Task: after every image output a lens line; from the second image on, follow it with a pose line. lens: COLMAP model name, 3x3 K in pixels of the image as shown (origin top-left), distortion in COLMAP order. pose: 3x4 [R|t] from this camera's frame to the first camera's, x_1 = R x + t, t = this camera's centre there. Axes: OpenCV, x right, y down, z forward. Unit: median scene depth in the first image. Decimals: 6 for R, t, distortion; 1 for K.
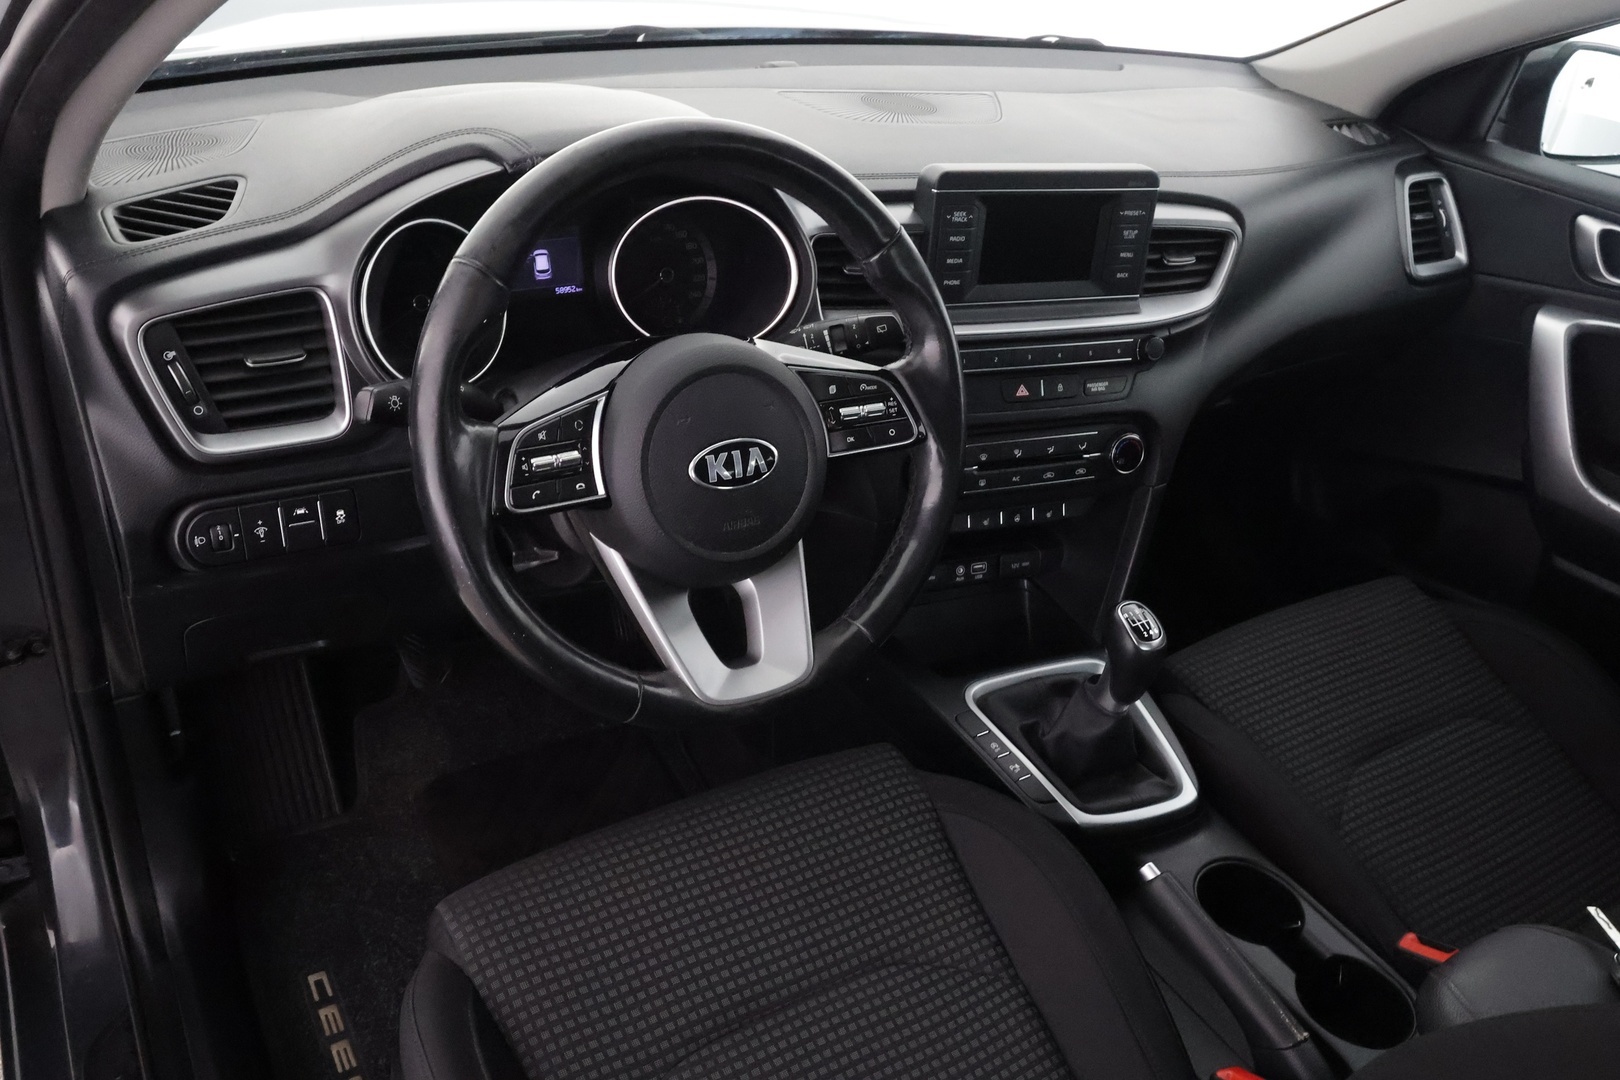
lens RADIAL K [[1268.4, 0, 821.4], [0, 1268.4, 543.7], [0, 0, 1]] dist [0.005418, -0.007481]
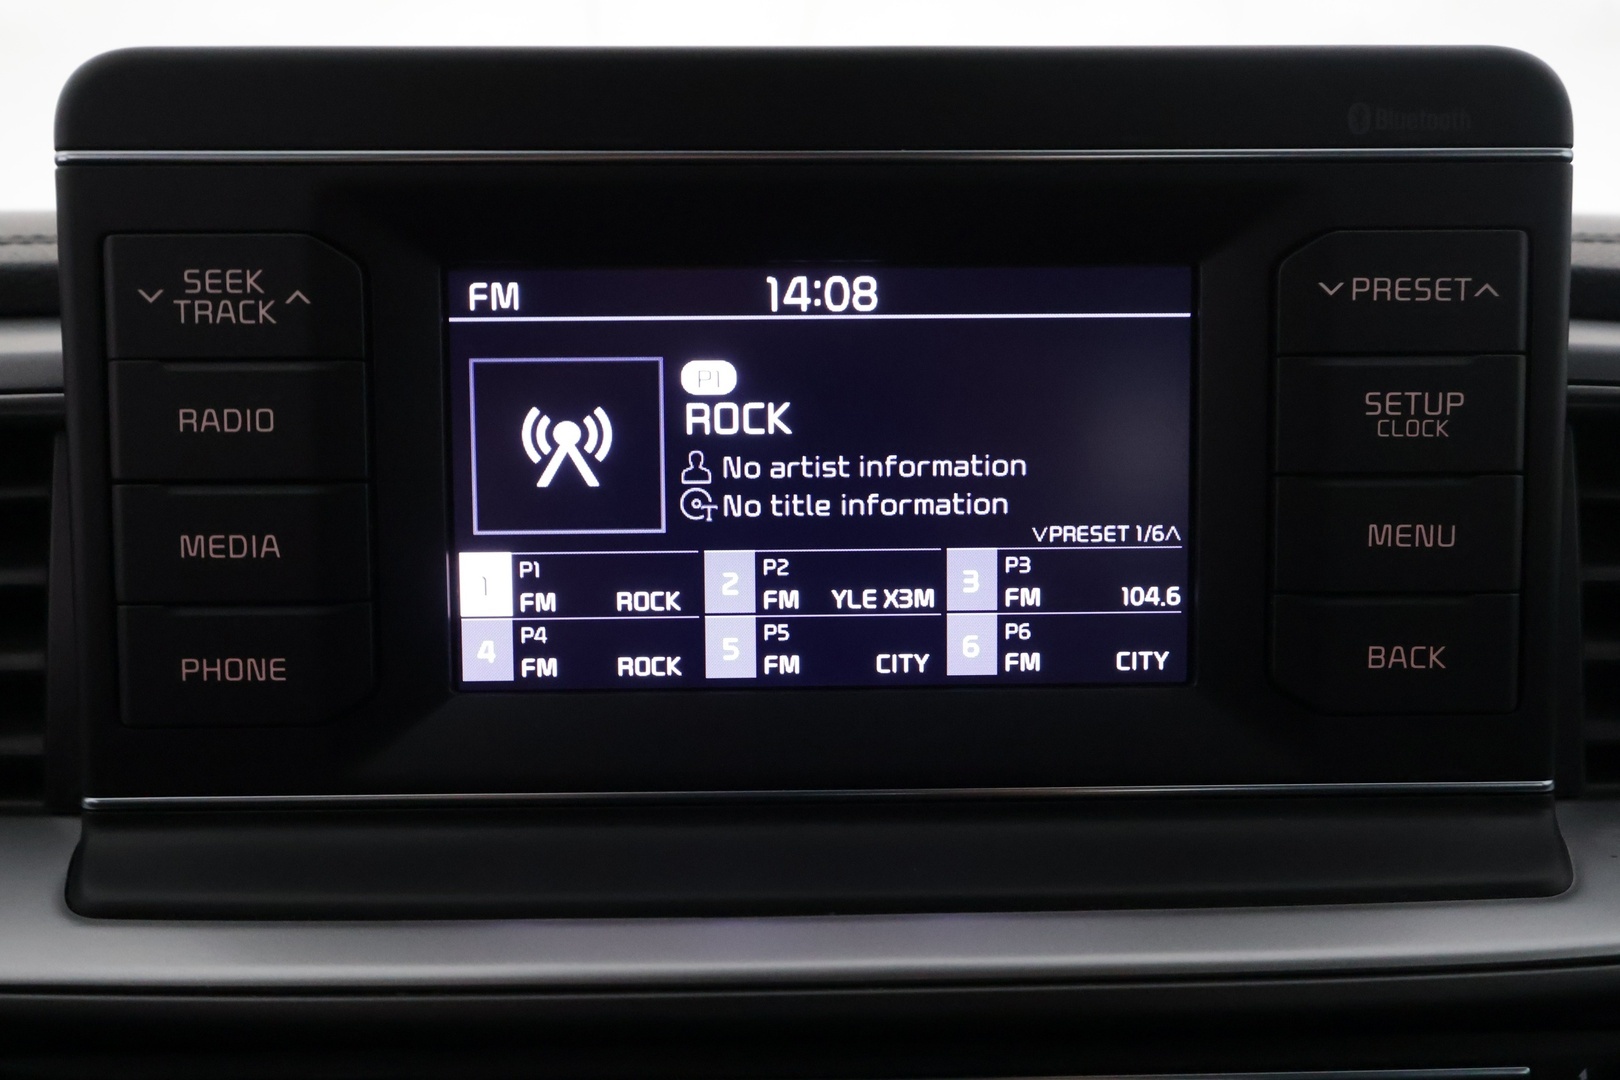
lens RADIAL K [[1268.4, 0, 808.7], [0, 1268.4, 547.7], [0, 0, 1]] dist [0.005418, -0.007481]
pose [[0.919759, -0.058230, -0.388141, 0.234300], [-0.101704, 0.919793, -0.378994, -0.155690], [0.379078, 0.388059, 0.840066, 0.836410]]
